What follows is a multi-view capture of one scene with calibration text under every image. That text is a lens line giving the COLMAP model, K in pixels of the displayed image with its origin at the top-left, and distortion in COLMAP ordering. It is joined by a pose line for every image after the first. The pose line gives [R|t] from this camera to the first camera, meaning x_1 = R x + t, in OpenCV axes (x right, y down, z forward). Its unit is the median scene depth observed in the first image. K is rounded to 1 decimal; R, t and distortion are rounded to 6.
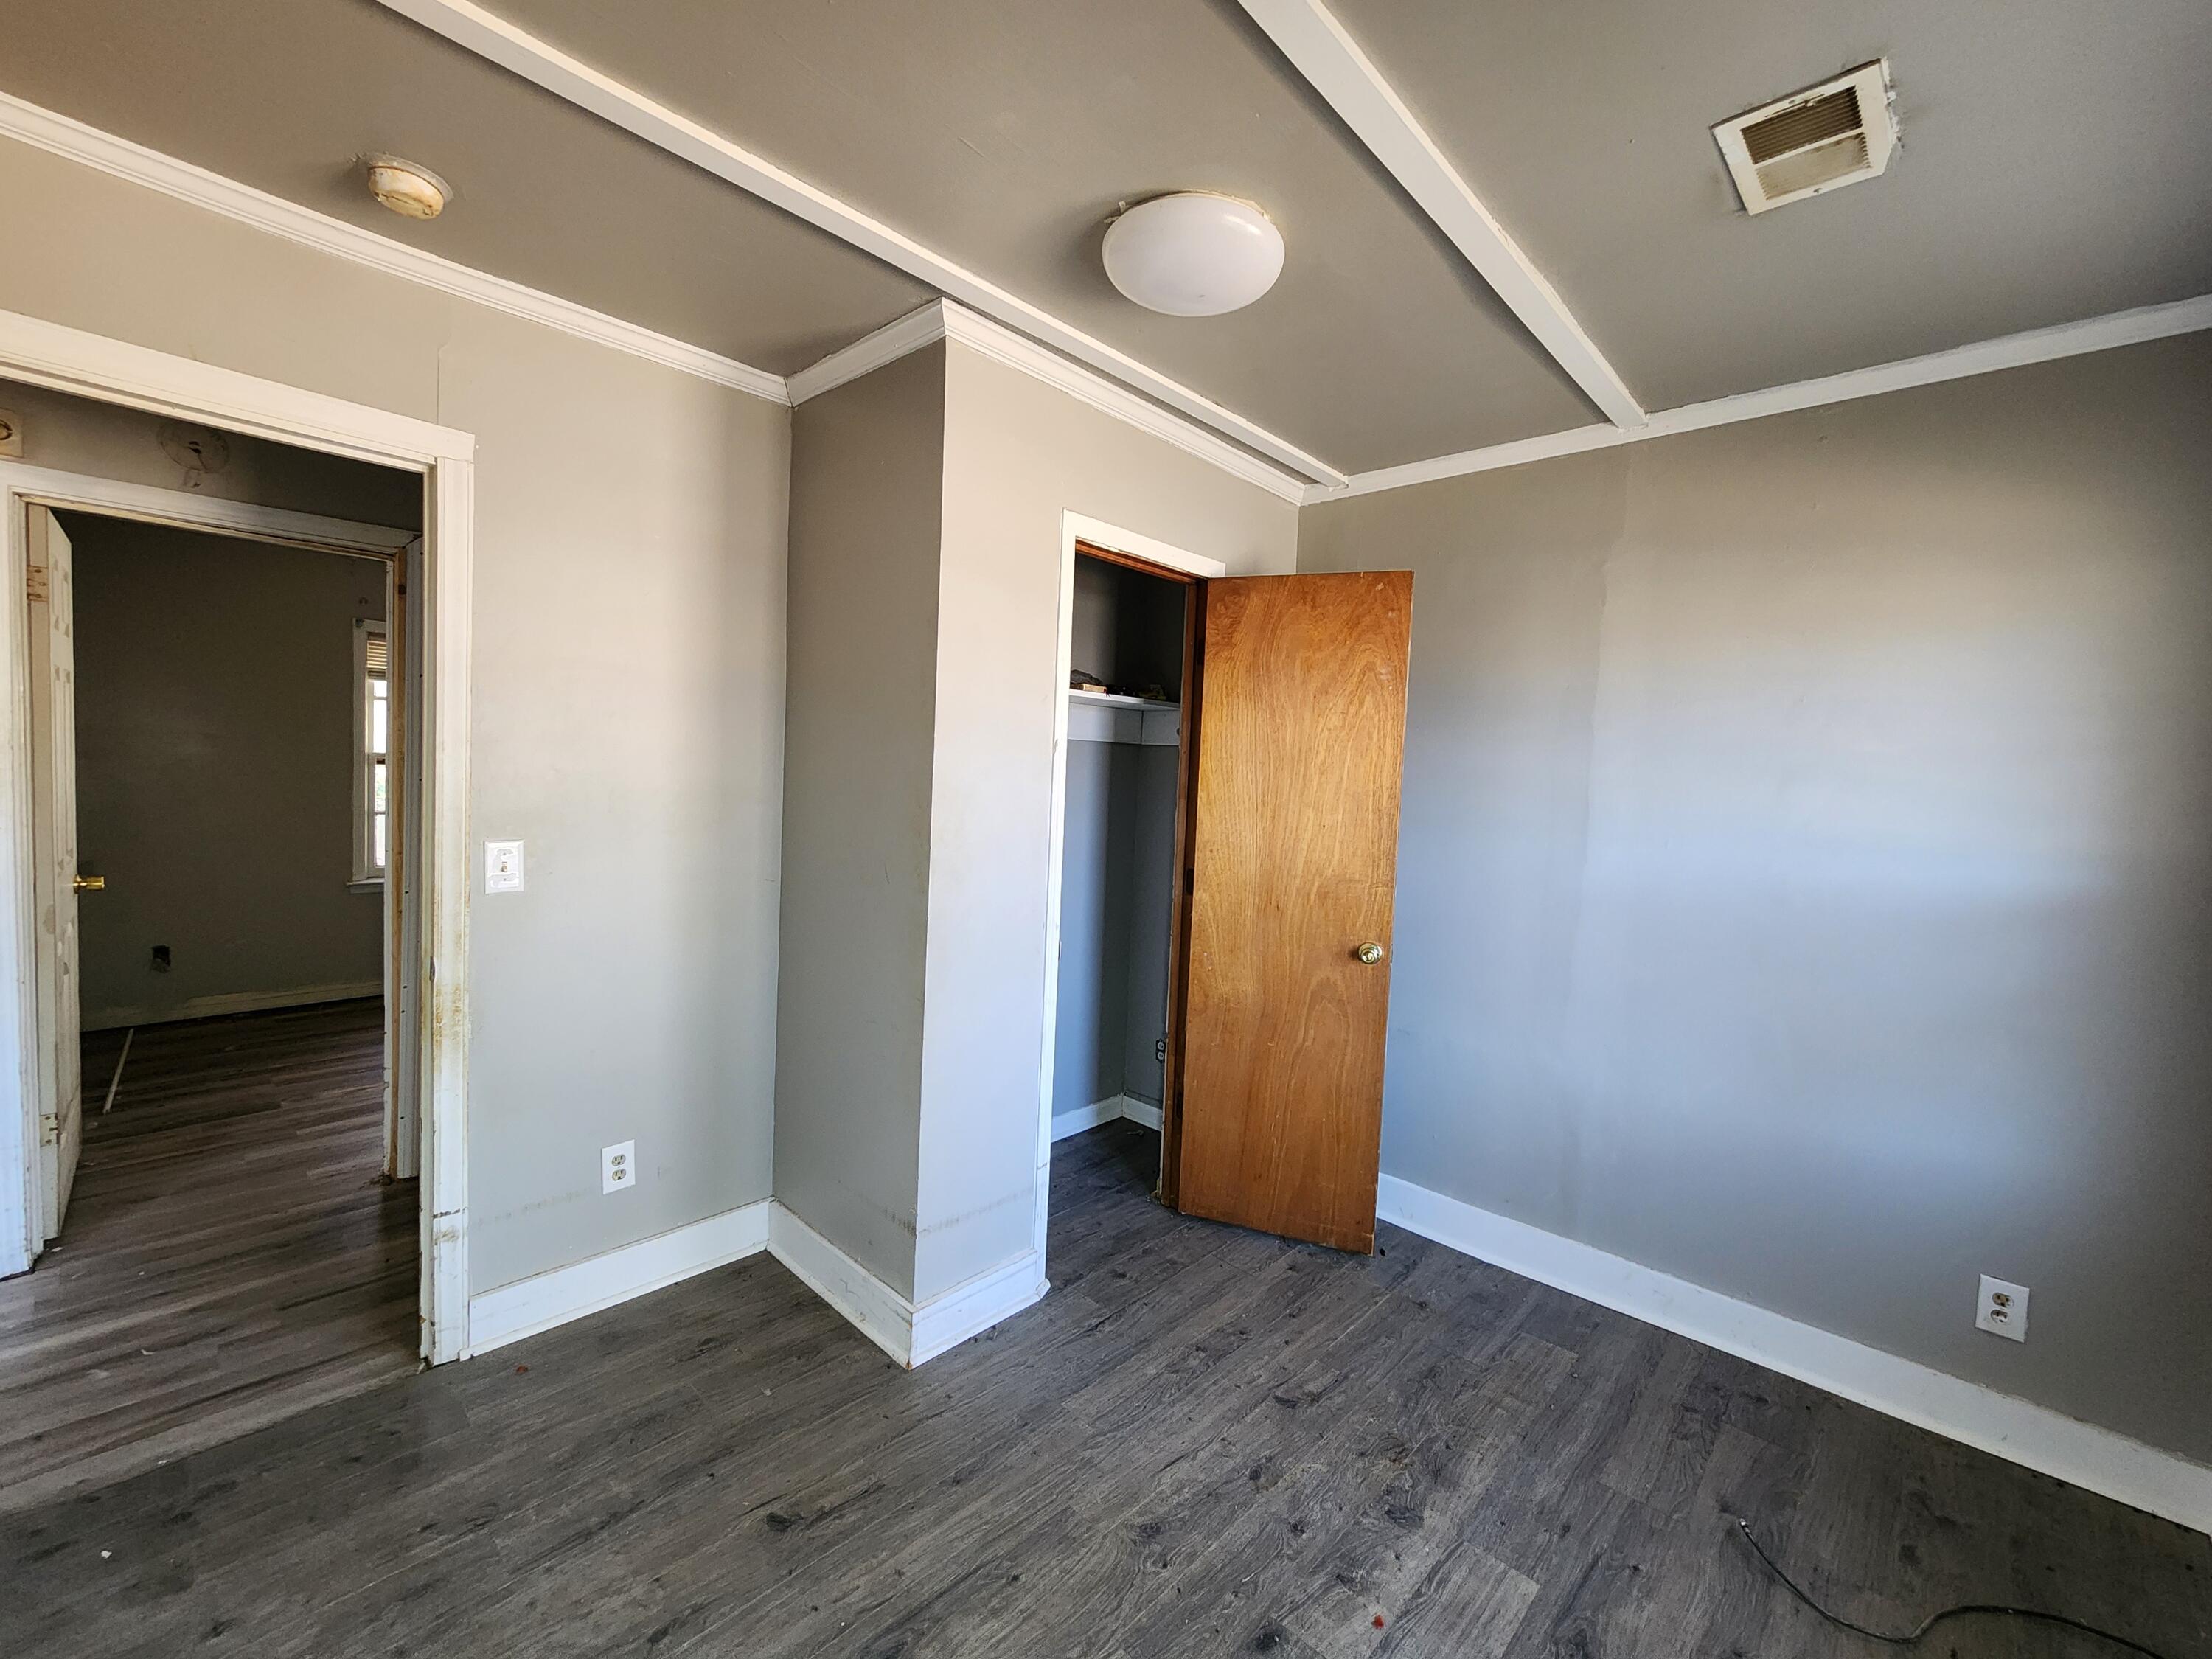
lens RADIAL K [[911.1, 0, 1100.3], [0, 911.1, 814.1], [0, 0, 1]] dist [-0.000208, 0.000443]
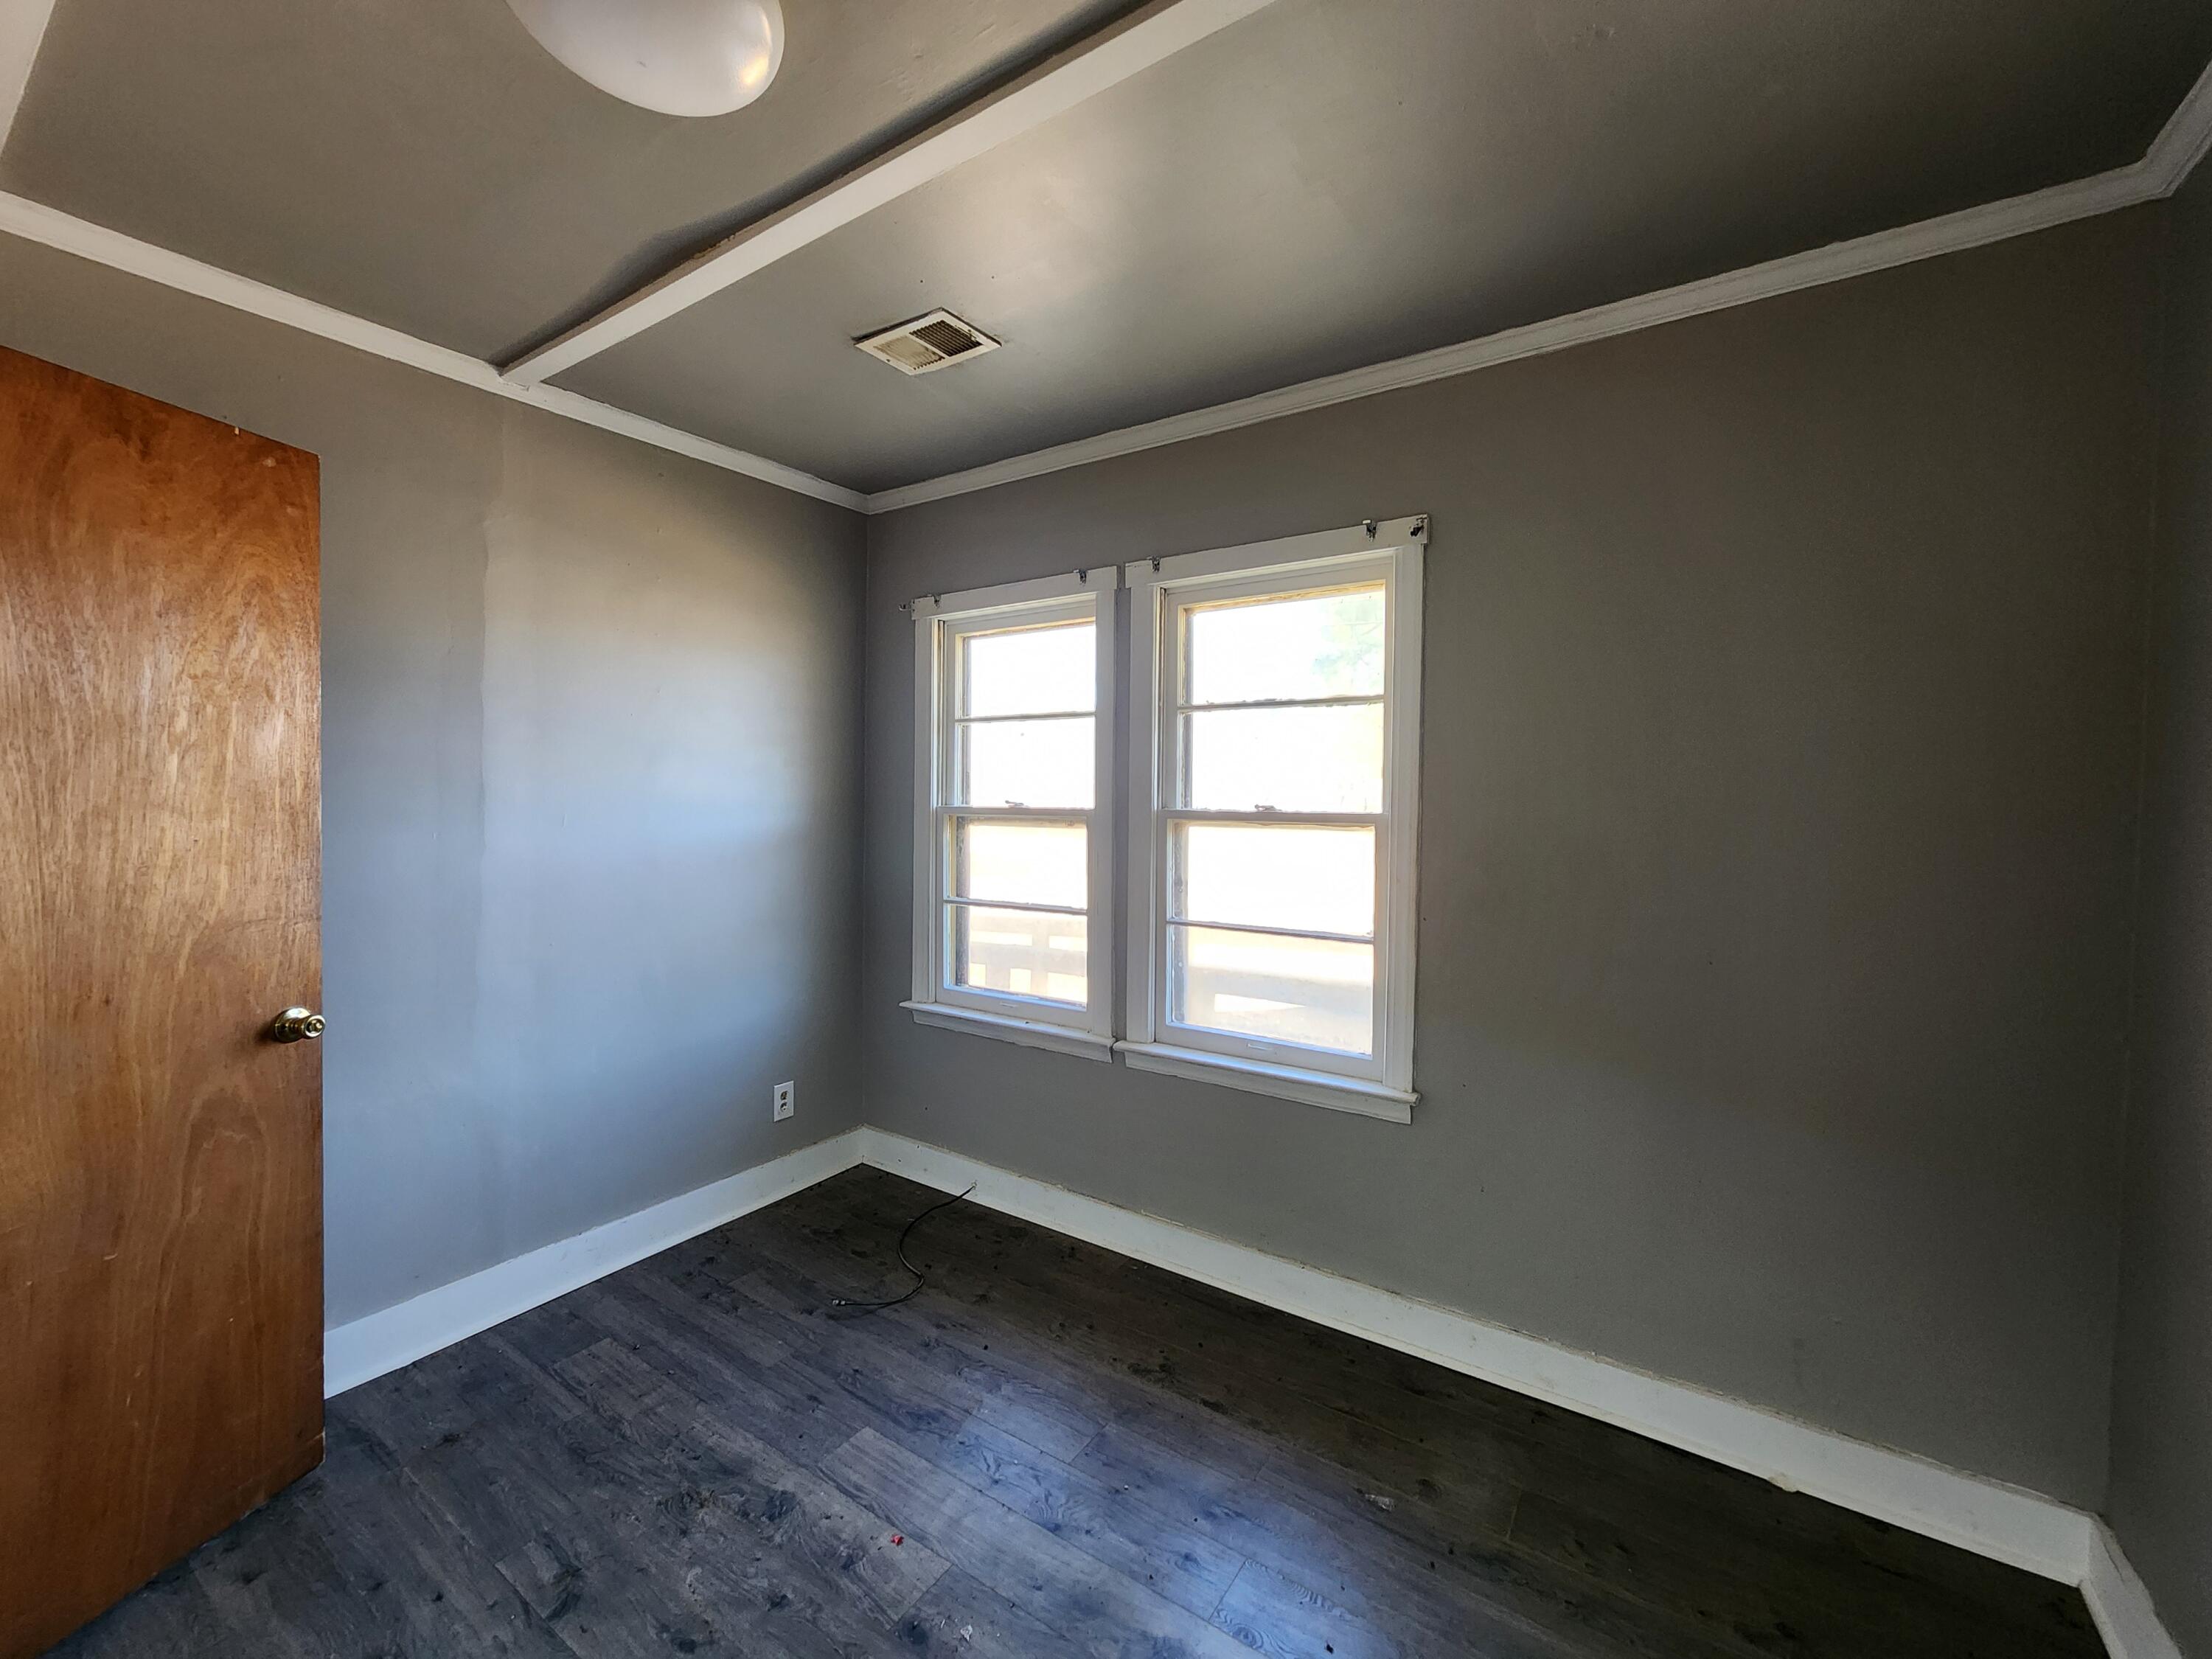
lens RADIAL K [[911.1, 0, 1100.3], [0, 911.1, 814.1], [0, 0, 1]] dist [-0.000208, 0.000443]
pose [[-0.157730, -0.070042, 0.984995, -0.482053], [0.029263, 0.996712, 0.075561, -0.034984], [-0.987049, 0.040742, -0.155162, 0.577569]]
